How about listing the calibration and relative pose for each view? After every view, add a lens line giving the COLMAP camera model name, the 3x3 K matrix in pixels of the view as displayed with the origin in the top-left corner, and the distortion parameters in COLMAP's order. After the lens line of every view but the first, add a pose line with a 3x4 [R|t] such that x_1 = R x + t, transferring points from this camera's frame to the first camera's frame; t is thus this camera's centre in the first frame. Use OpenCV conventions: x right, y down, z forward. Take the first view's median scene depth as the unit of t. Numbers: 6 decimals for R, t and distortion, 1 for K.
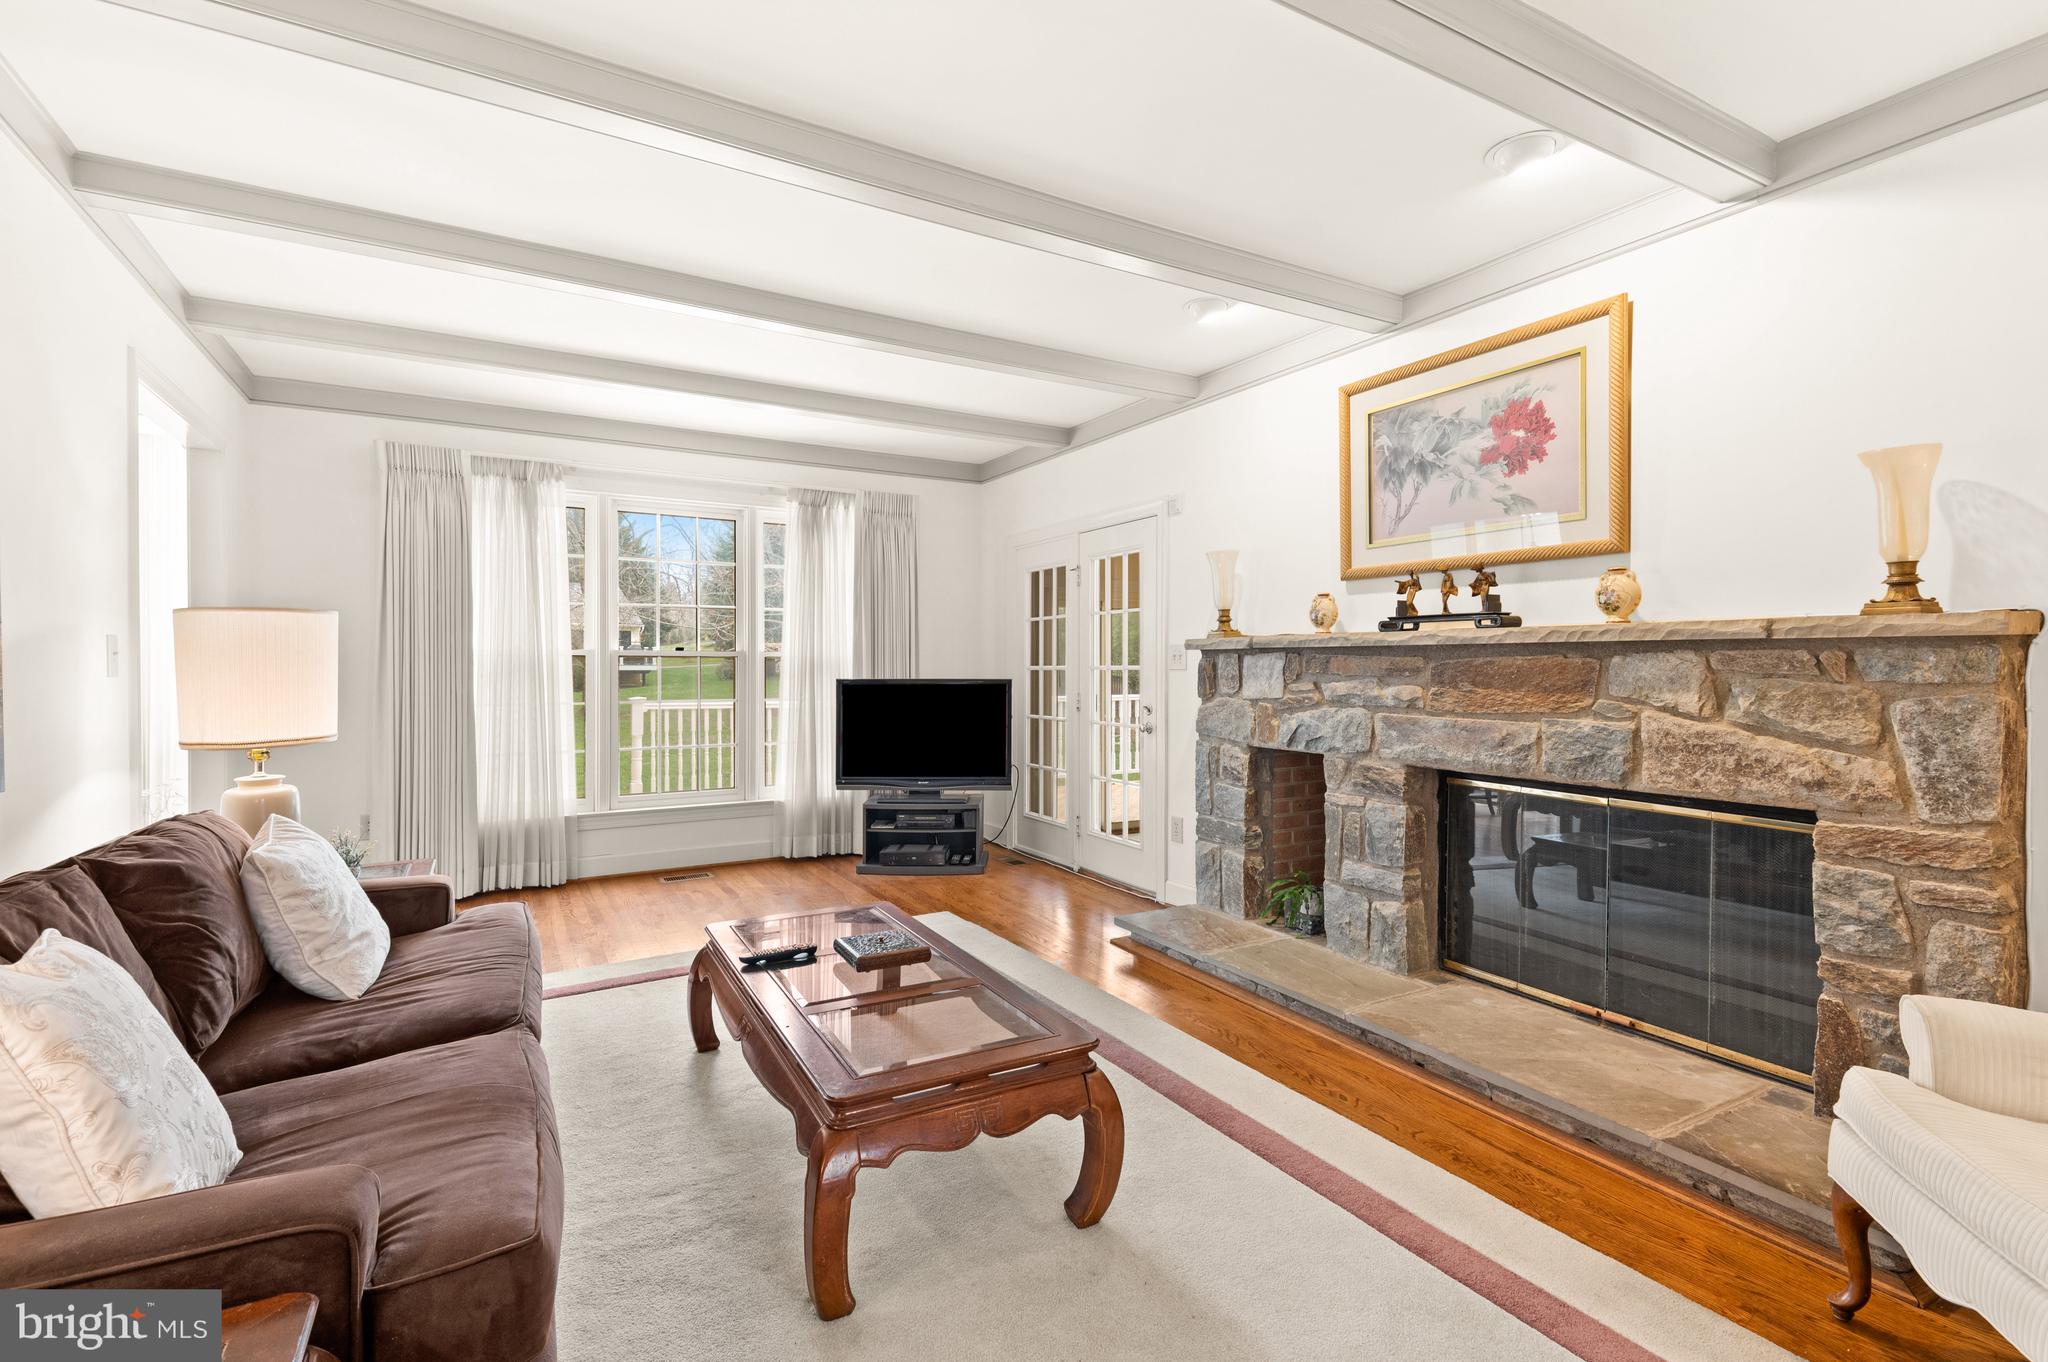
lens RADIAL K [[951.6, 0, 1024.1], [0, 951.6, 681.2], [0, 0, 1]] dist [0.032015, -0.004985]
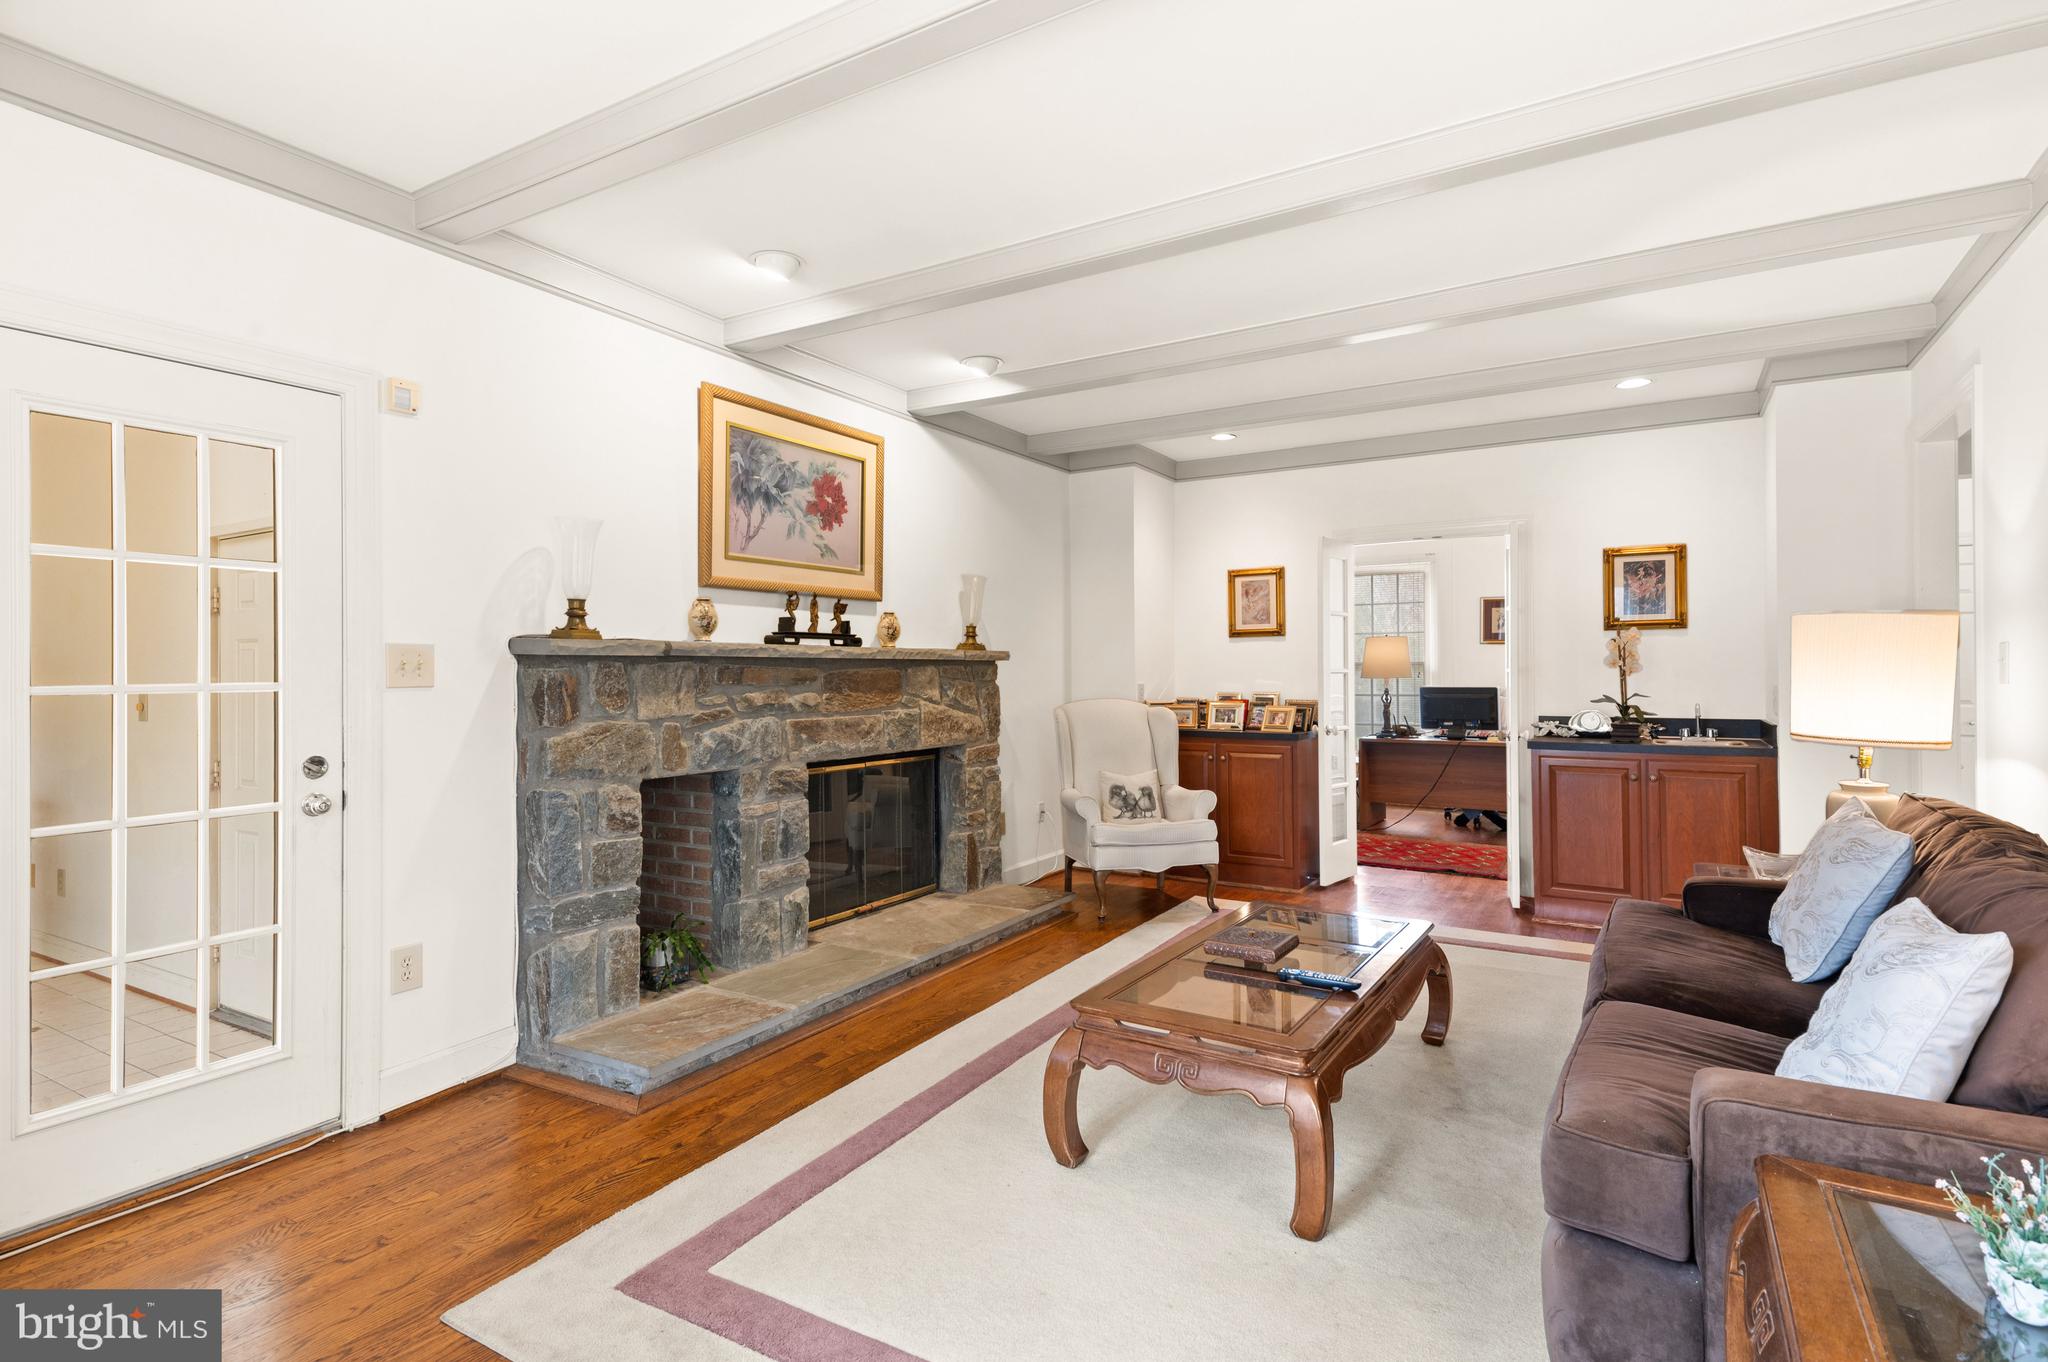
lens RADIAL K [[1017.1, 0, 1021.1], [0, 1017.1, 665.2], [0, 0, 1]] dist [0.004287, -0.000472]
pose [[-0.500716, 0.007228, 0.865582, -0.773182], [0.021509, 0.999760, 0.004094, -0.027569], [-0.865345, 0.020667, -0.500751, 1.377299]]
